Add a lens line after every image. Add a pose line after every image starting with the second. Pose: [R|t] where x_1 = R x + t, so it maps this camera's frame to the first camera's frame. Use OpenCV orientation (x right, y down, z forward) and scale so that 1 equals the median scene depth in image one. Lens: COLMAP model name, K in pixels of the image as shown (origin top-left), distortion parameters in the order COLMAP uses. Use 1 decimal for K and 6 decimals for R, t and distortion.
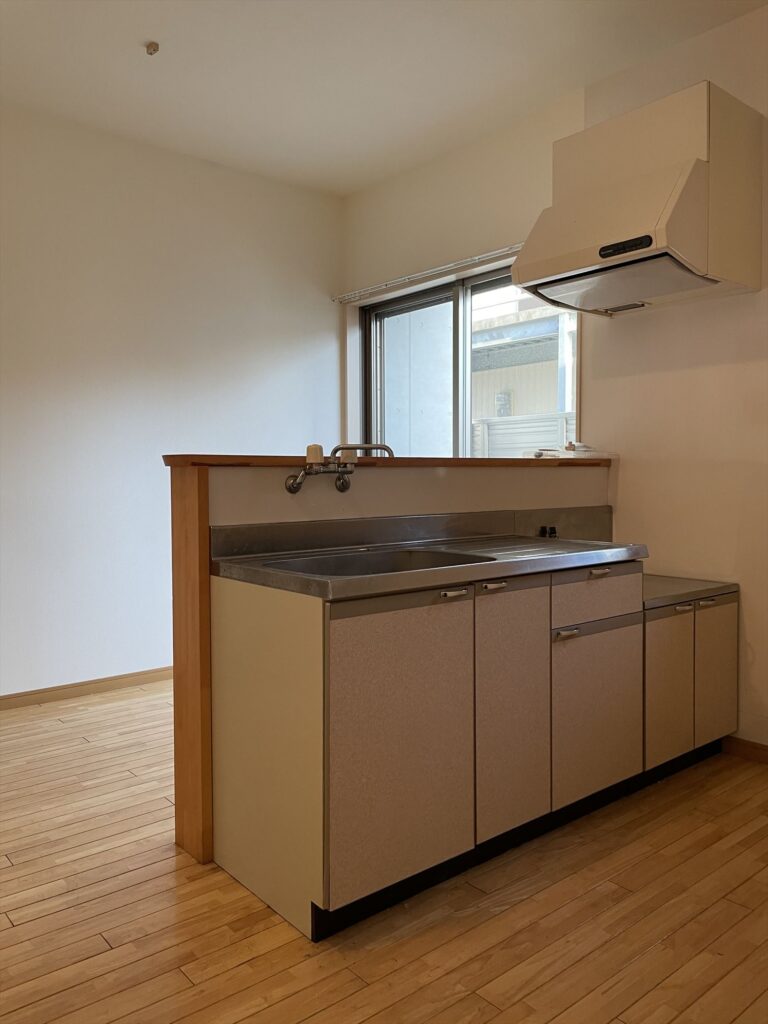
lens RADIAL K [[774.5, 0, 385.4], [0, 774.5, 507.6], [0, 0, 1]] dist [-0.000470, 0.000209]
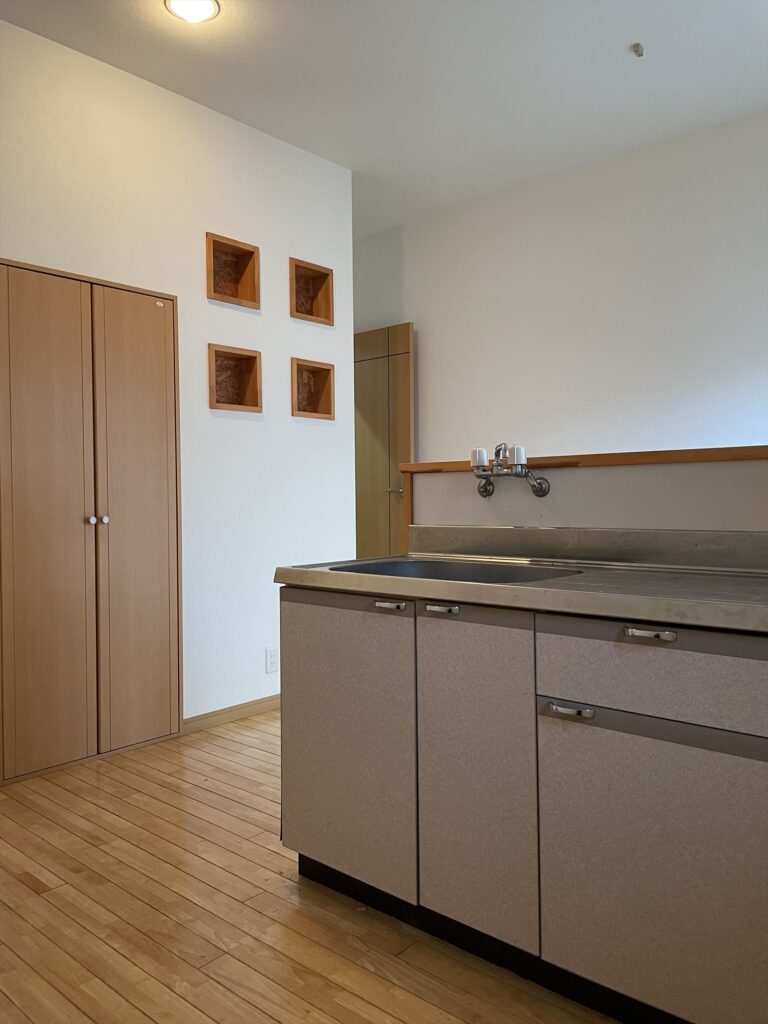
lens RADIAL K [[774.5, 0, 385.4], [0, 774.5, 507.6], [0, 0, 1]] dist [-0.000470, 0.000209]
pose [[0.159593, 0.023250, -0.986909, 0.885165], [-0.035605, 0.999208, 0.017783, -0.019894], [0.986541, 0.032301, 0.160294, 0.750400]]
